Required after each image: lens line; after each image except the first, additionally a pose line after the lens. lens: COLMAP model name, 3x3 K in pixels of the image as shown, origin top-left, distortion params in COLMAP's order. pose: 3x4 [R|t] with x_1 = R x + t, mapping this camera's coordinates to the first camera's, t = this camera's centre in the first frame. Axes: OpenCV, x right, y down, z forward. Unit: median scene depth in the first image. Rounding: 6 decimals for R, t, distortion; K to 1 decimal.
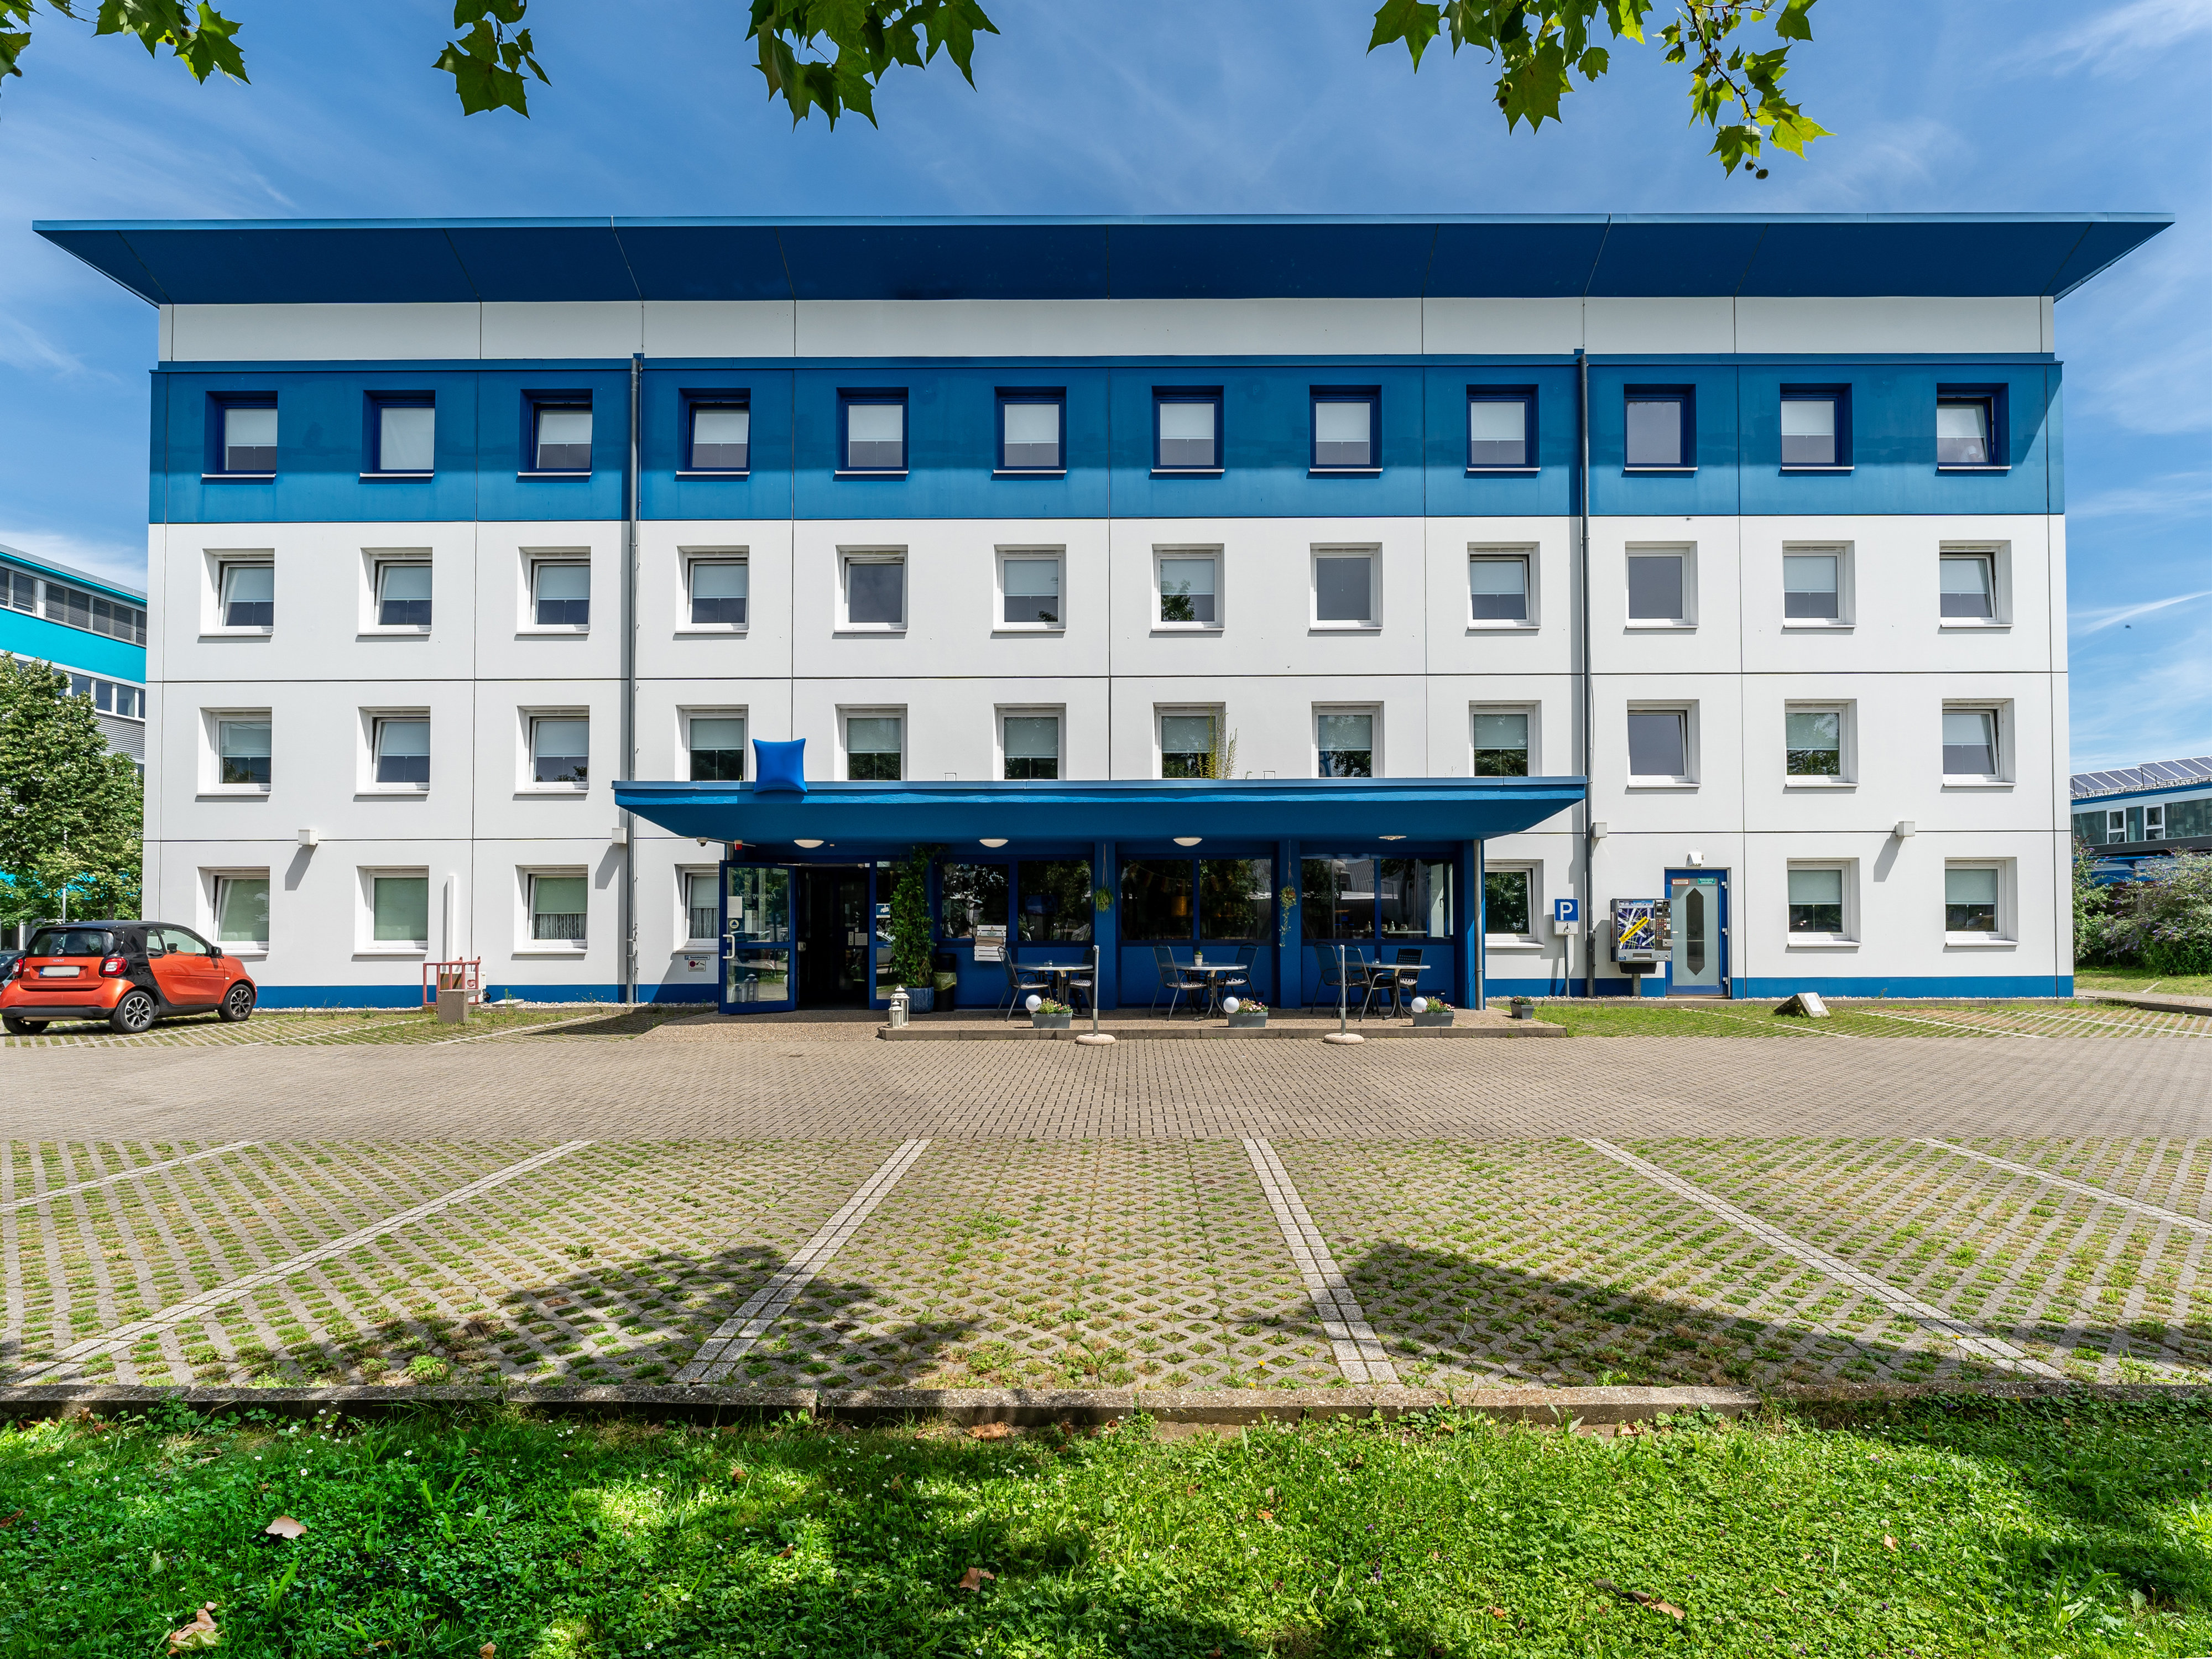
lens RADIAL K [[1481.3, 0, 1106.0], [0, 1481.3, 829.5], [0, 0, 1]] dist [-0.005237, -0.002190]
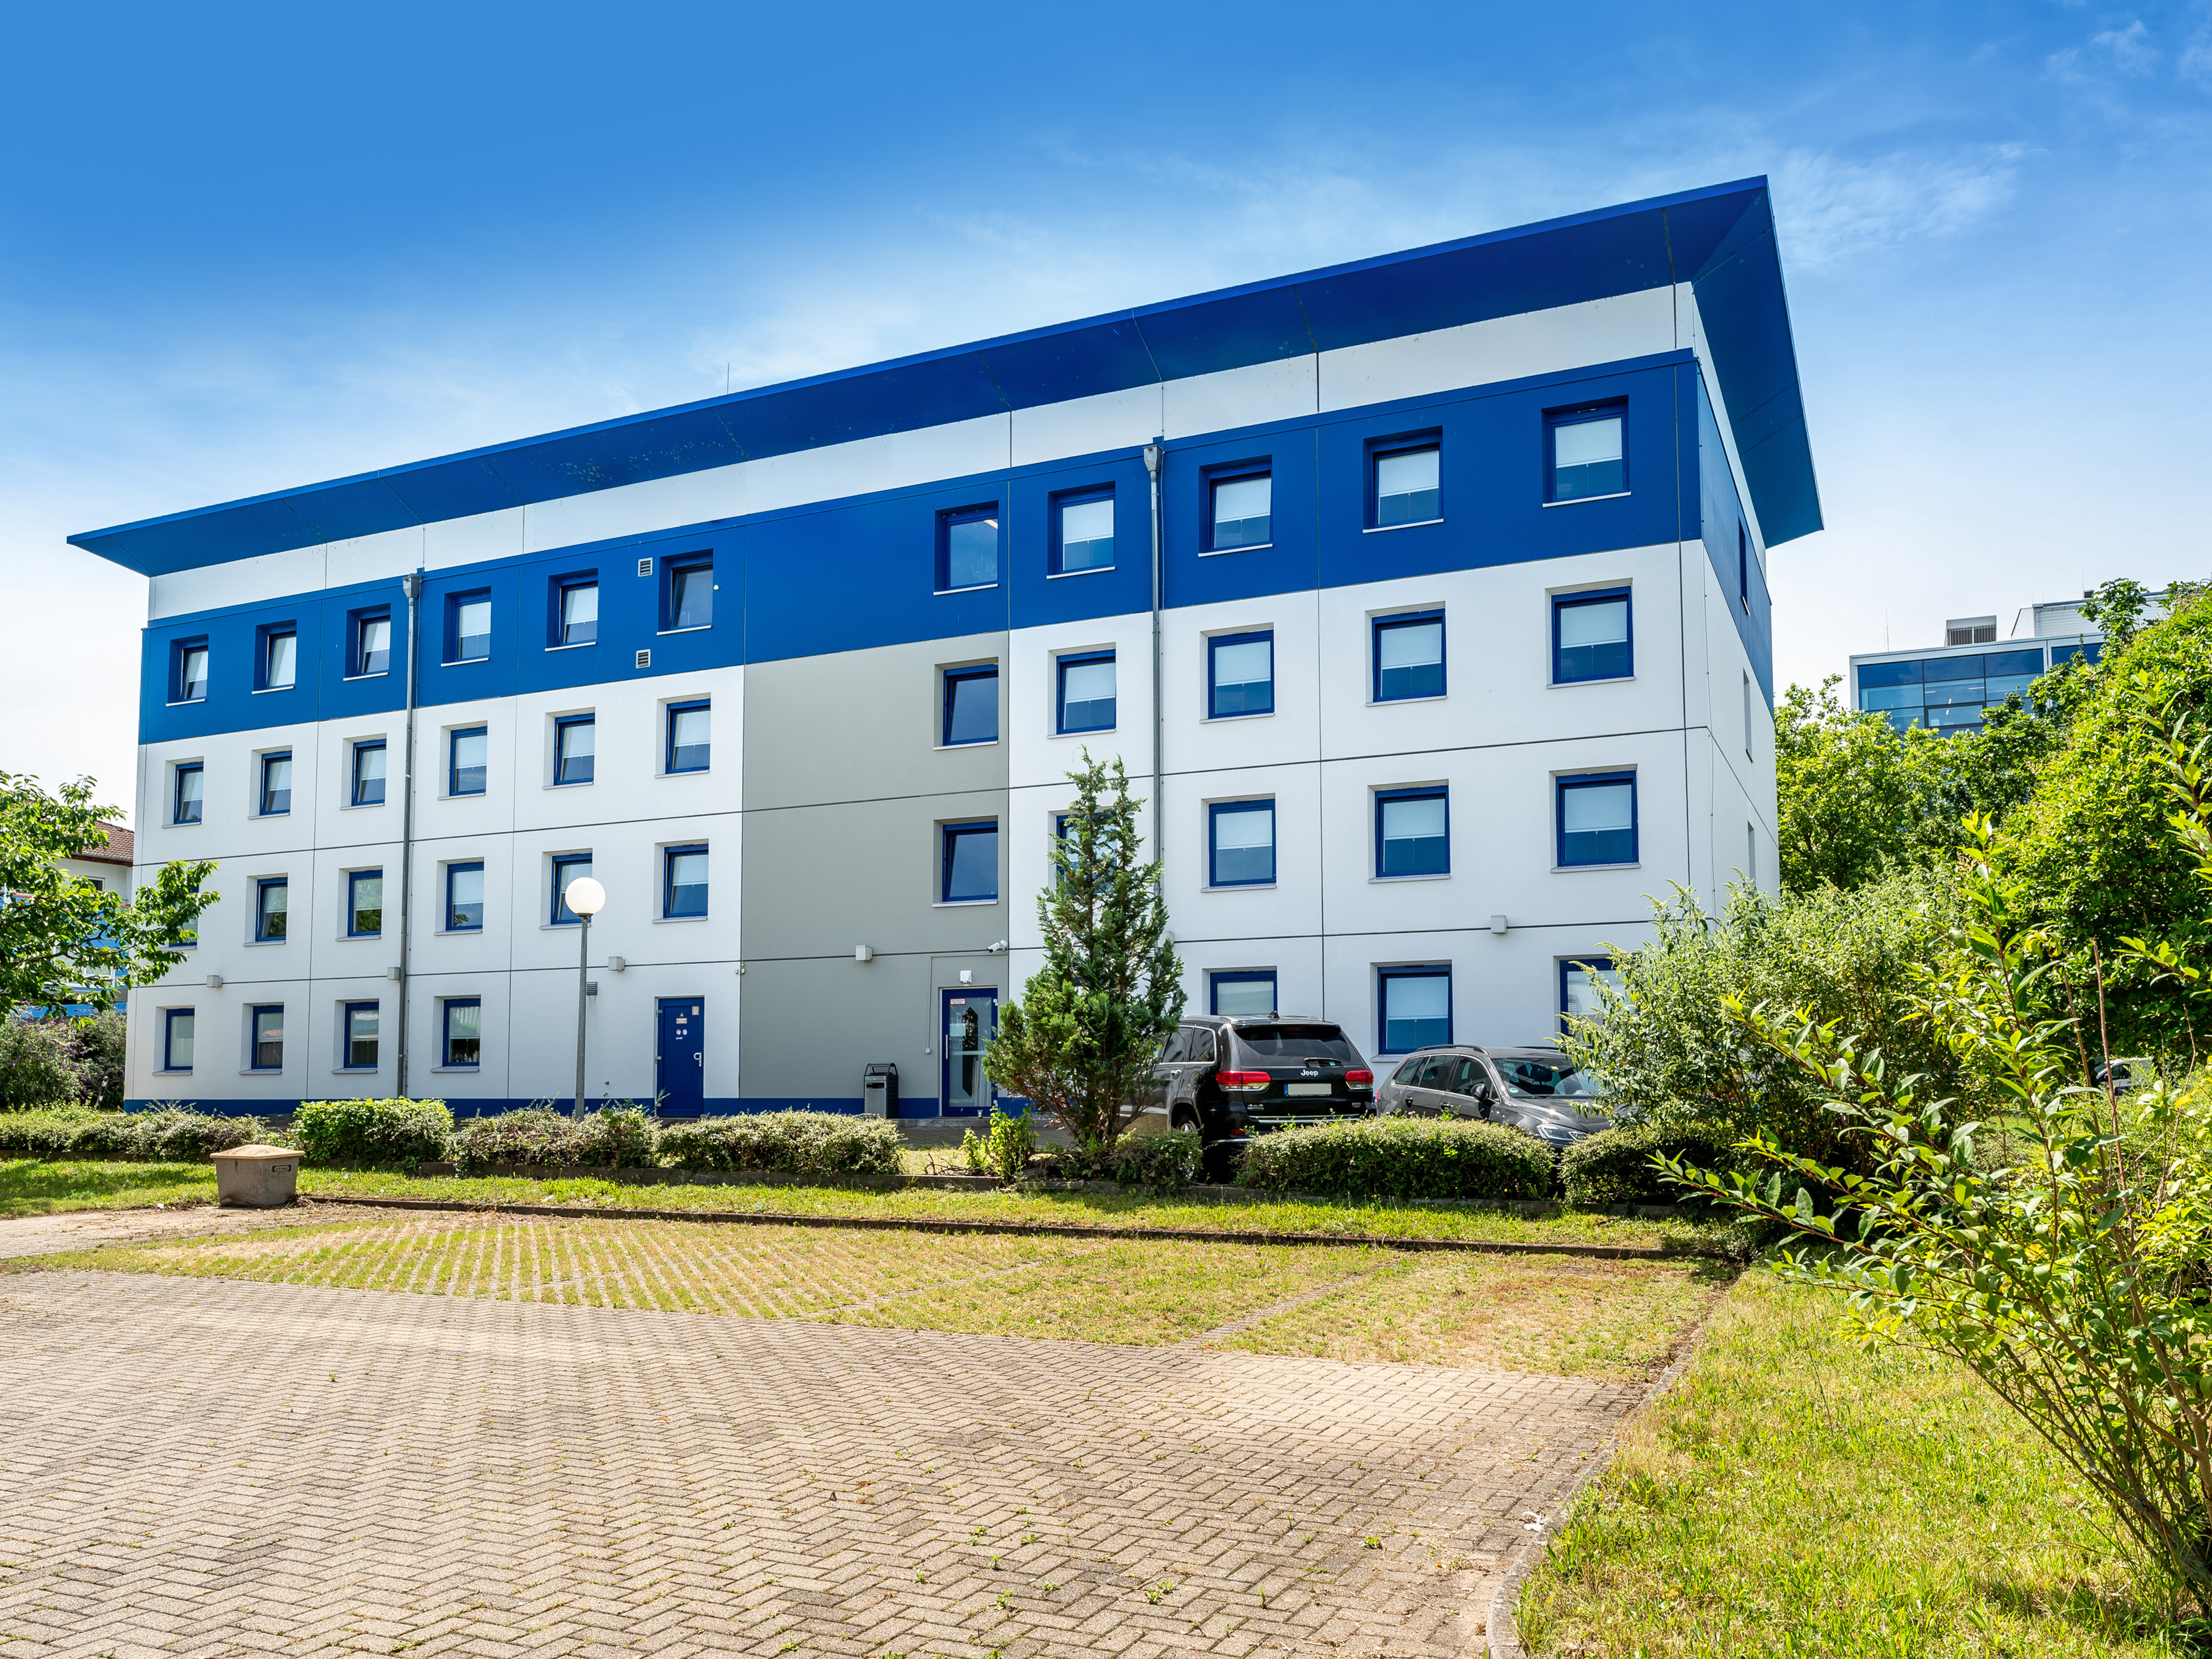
lens RADIAL K [[1661.7, 0, 1106.0], [0, 1661.7, 829.5], [0, 0, 1]] dist [0.070986, -0.234841]
pose [[0.911209, -0.061680, -0.407300, 0.560847], [0.040043, 0.997307, -0.061445, -0.004716], [0.409993, 0.039679, 0.911225, 0.005310]]
